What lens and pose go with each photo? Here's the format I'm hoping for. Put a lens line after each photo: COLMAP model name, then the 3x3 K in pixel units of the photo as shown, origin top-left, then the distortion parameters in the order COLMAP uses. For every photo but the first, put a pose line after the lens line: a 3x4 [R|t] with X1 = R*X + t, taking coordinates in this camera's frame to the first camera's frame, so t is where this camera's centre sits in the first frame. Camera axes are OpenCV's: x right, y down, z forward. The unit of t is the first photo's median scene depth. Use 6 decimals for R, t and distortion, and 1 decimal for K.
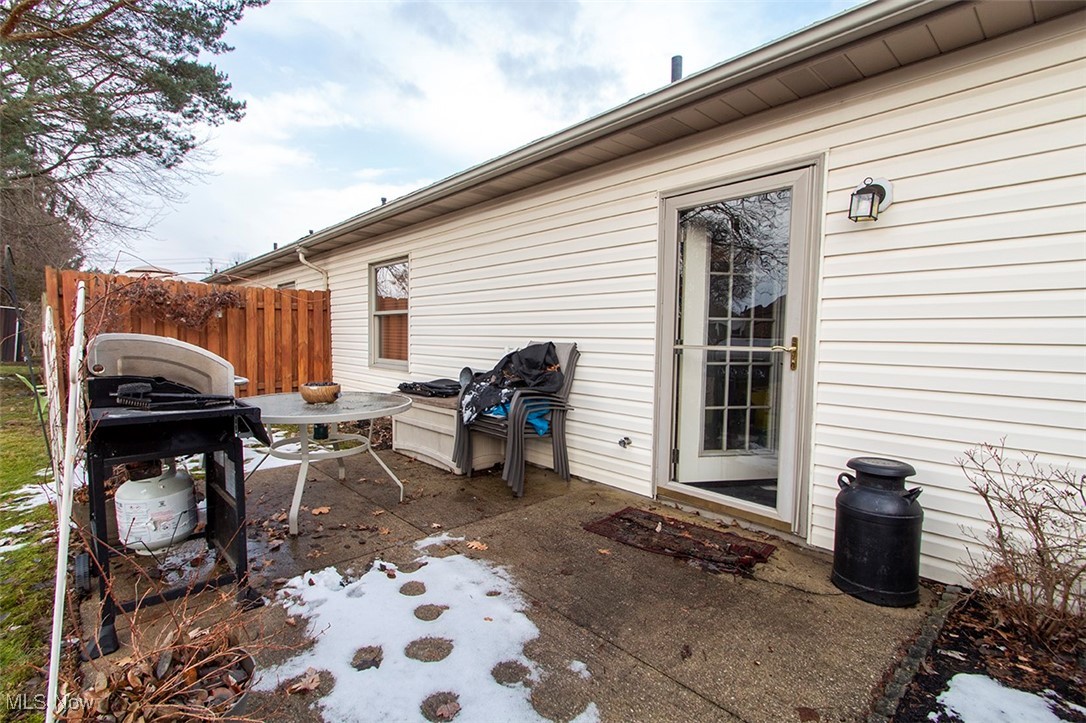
lens RADIAL K [[503.1, 0, 528.1], [0, 503.1, 367.7], [0, 0, 1]] dist [-0.001076, -0.000344]
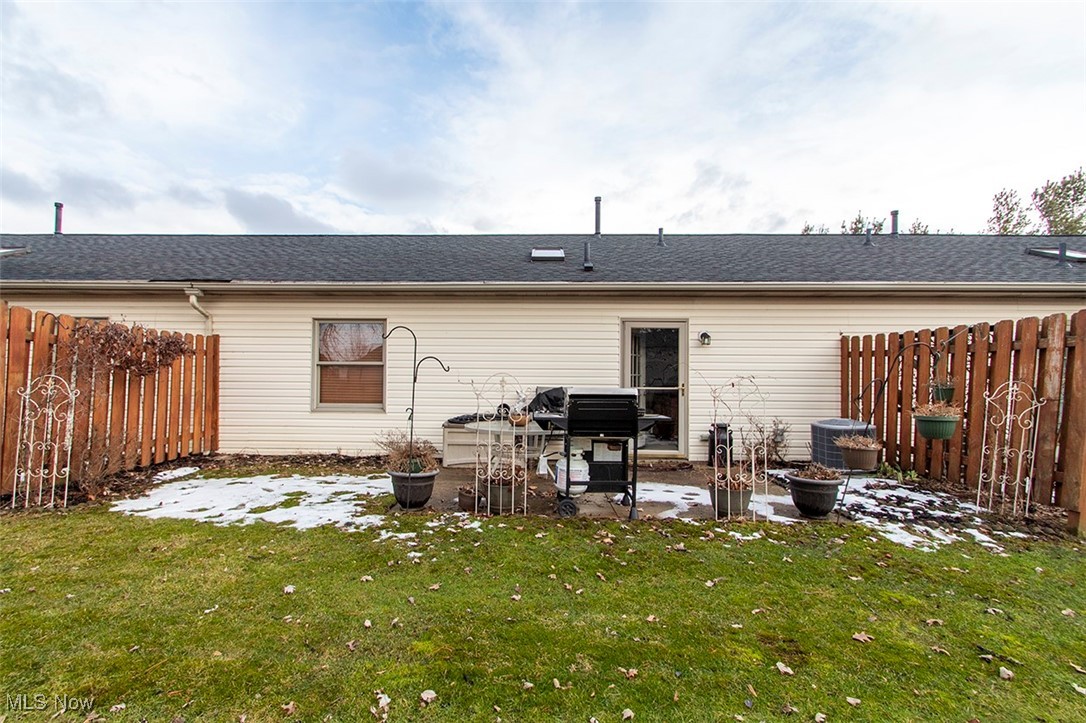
lens RADIAL K [[503.1, 0, 528.1], [0, 503.1, 367.7], [0, 0, 1]] dist [-0.001076, -0.000344]
pose [[0.684534, 0.017924, 0.728760, -0.887797], [0.046755, 0.996560, -0.068428, -0.000143], [-0.727480, 0.080914, 0.681341, -0.103306]]
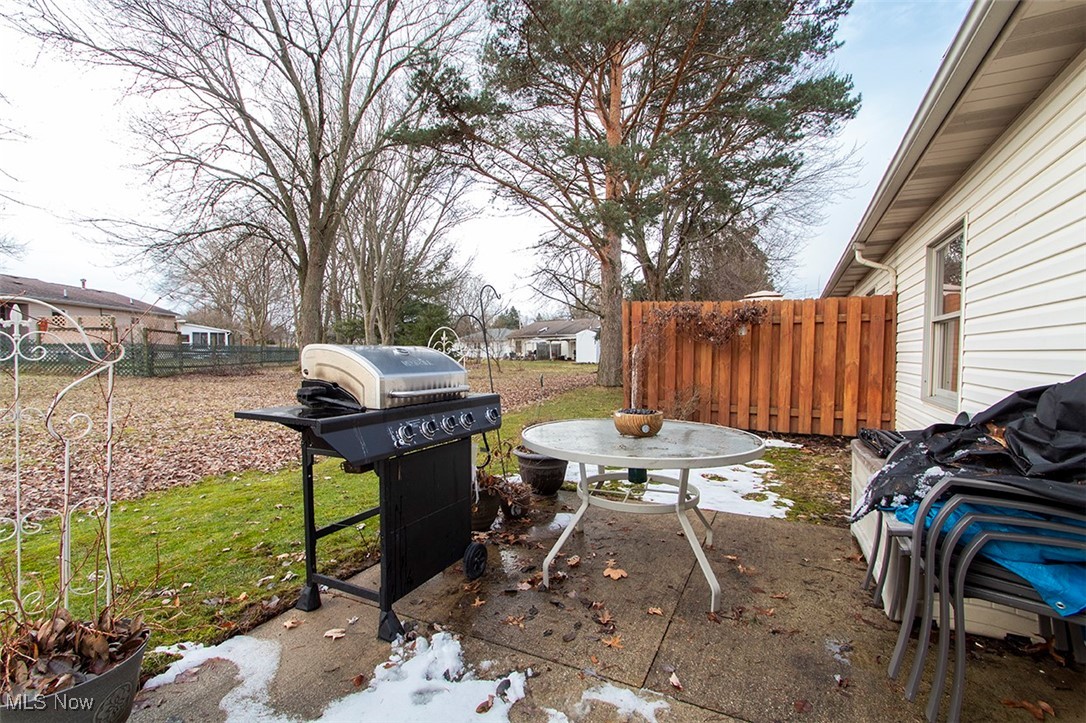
lens RADIAL K [[503.1, 0, 528.1], [0, 503.1, 367.7], [0, 0, 1]] dist [-0.001076, -0.000344]
pose [[0.350791, 0.021572, -0.936205, 0.137142], [-0.063320, 0.997993, -0.000730, -0.012744], [0.934311, 0.059537, 0.351453, 0.305902]]
